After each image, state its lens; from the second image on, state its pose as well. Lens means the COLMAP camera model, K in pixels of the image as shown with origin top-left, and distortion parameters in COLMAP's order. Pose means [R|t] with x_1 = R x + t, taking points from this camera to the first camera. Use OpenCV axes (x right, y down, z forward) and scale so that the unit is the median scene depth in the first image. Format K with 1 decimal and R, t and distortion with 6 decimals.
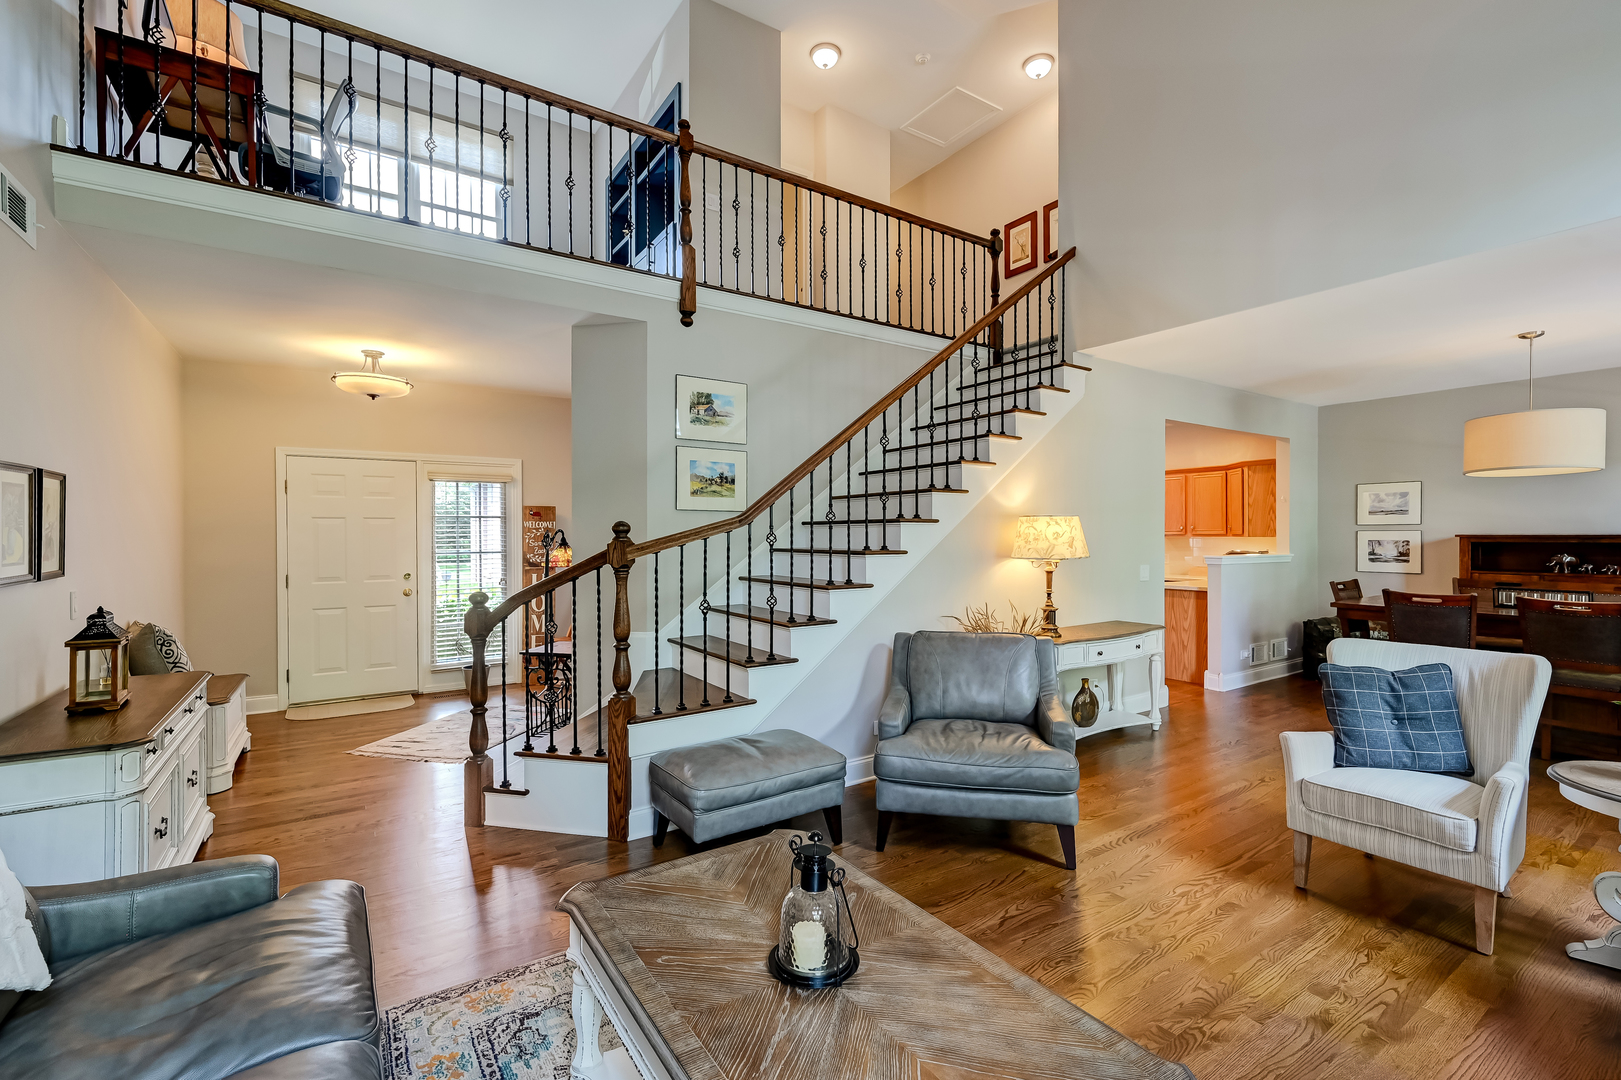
lens RADIAL K [[704.2, 0, 836.9], [0, 704.2, 545.4], [0, 0, 1]] dist [0.006356, 0.000439]
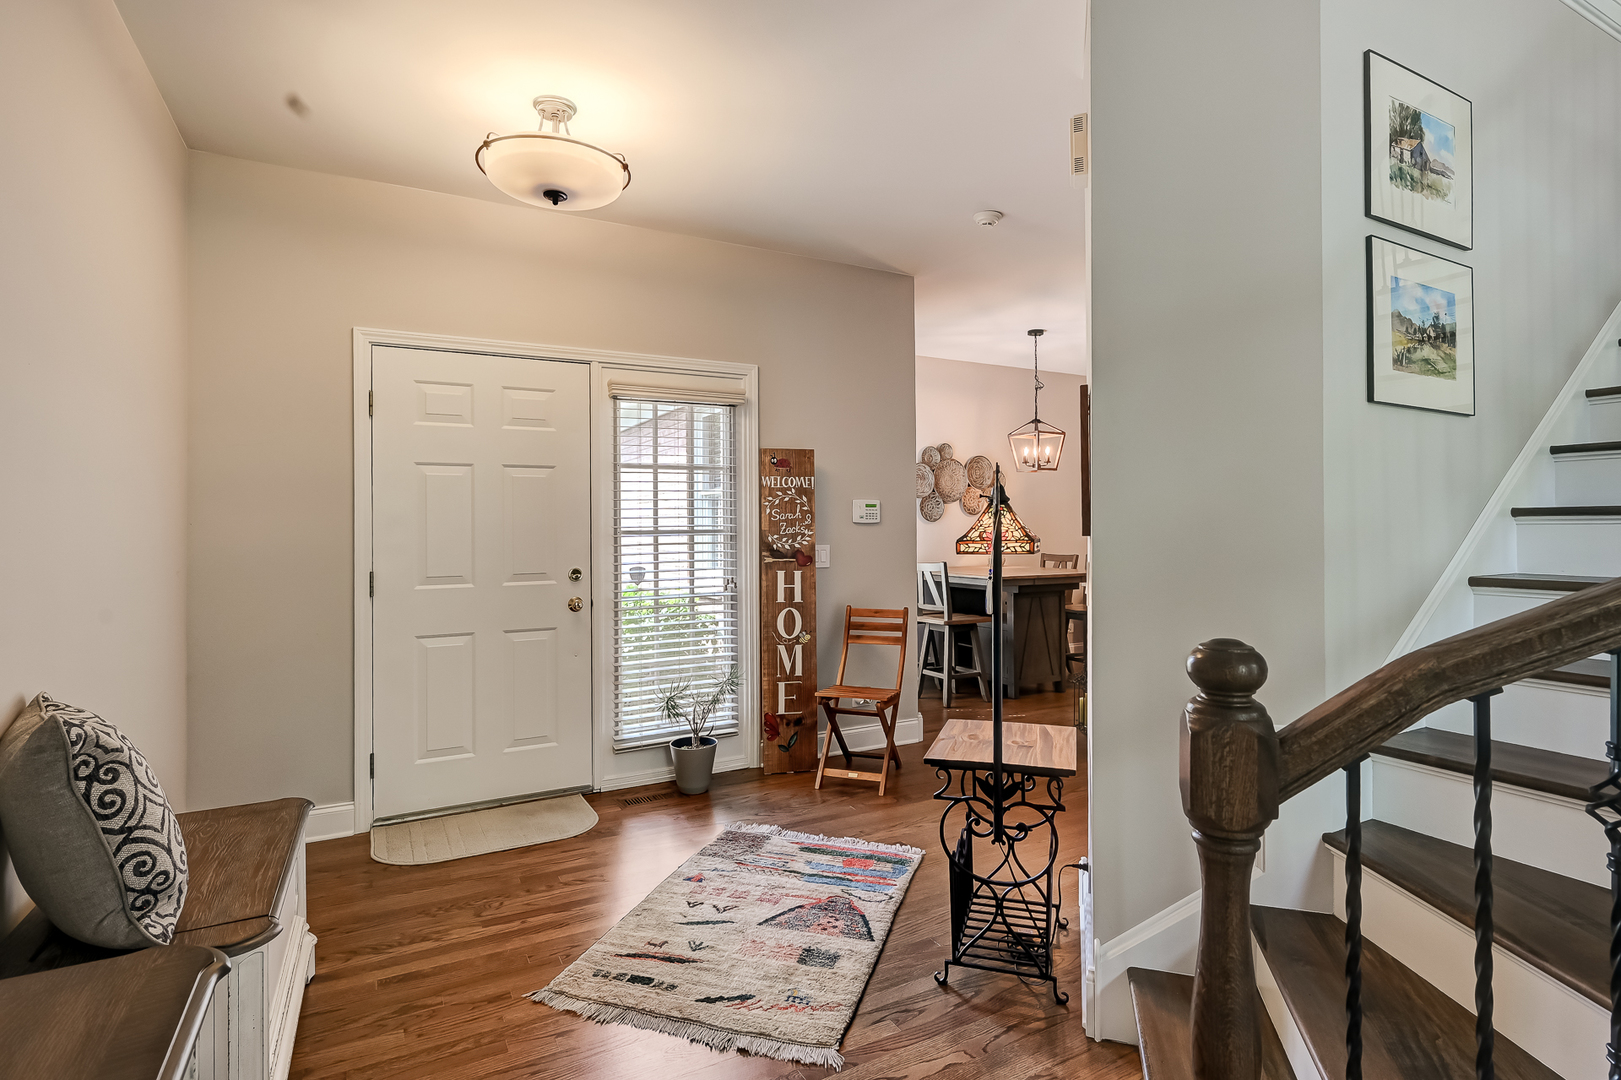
lens RADIAL K [[760.9, 0, 823.5], [0, 760.9, 531.0], [0, 0, 1]] dist [-0.000312, -0.000329]
pose [[0.997220, -0.004268, -0.074391, -0.364621], [0.003379, 0.999921, -0.012072, 0.017033], [0.074436, 0.011787, 0.997156, 0.419811]]
